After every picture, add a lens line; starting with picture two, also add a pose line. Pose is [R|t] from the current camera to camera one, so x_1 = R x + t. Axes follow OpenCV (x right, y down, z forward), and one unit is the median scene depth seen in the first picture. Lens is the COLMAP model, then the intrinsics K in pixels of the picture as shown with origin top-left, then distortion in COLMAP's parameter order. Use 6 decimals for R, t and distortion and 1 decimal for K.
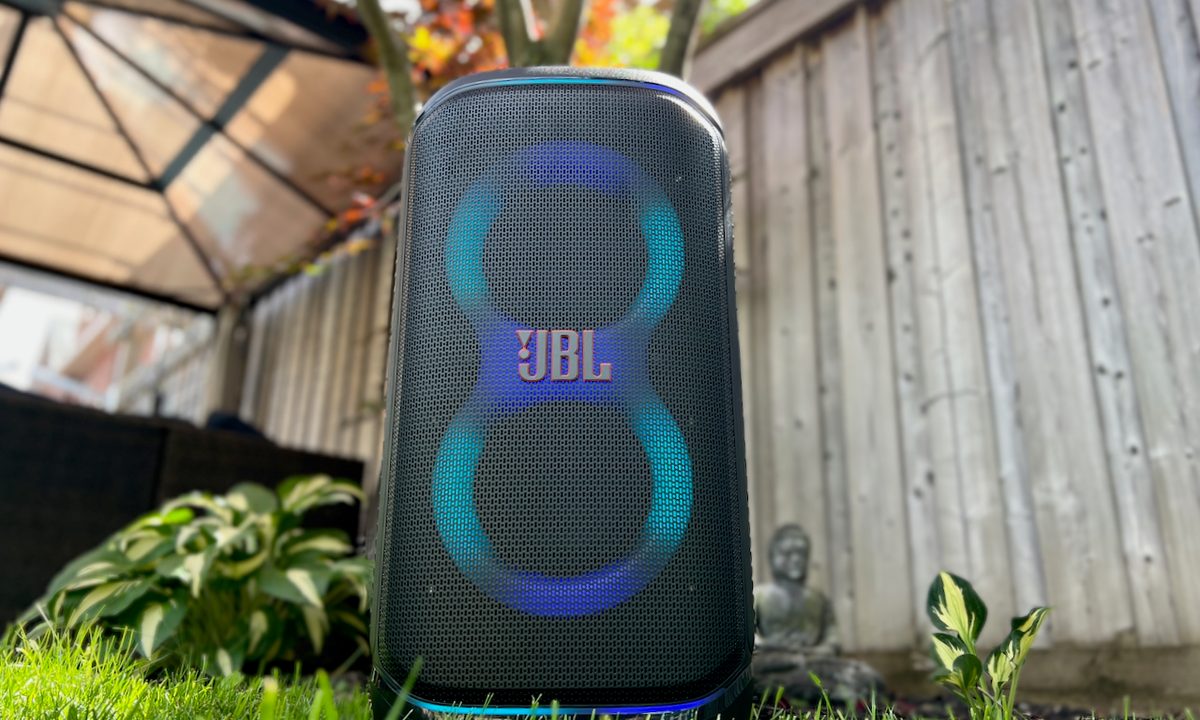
lens RADIAL K [[894.4, 0, 600.0], [0, 894.4, 360.0], [0, 0, 1]] dist [-0.000152, -0.000061]
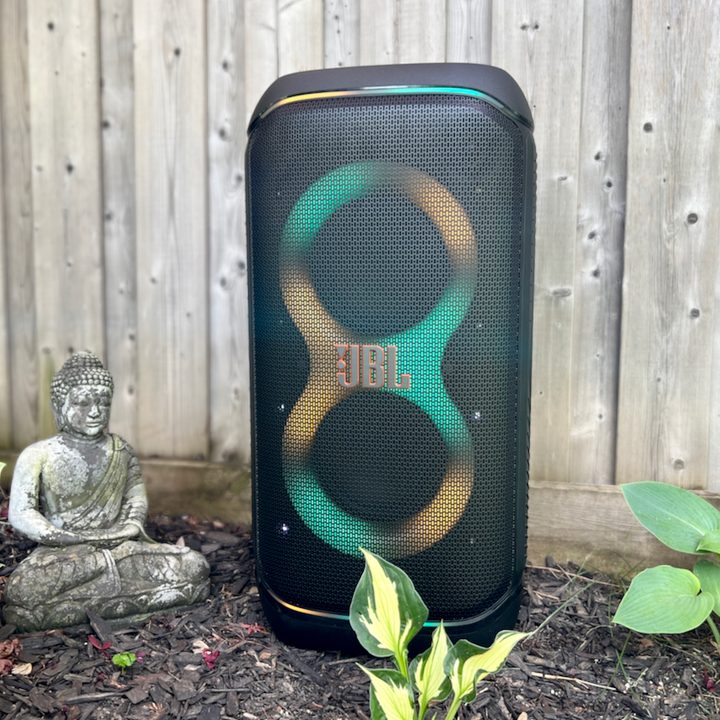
lens RADIAL K [[817.0, 0, 360.0], [0, 817.0, 360.0], [0, 0, 1]] dist [0.078959, 0.006267]
pose [[0.803430, -0.078537, 0.590197, -0.004730], [-0.178763, 0.913710, 0.364936, -0.104242], [-0.567930, -0.398706, 0.720062, 0.396430]]
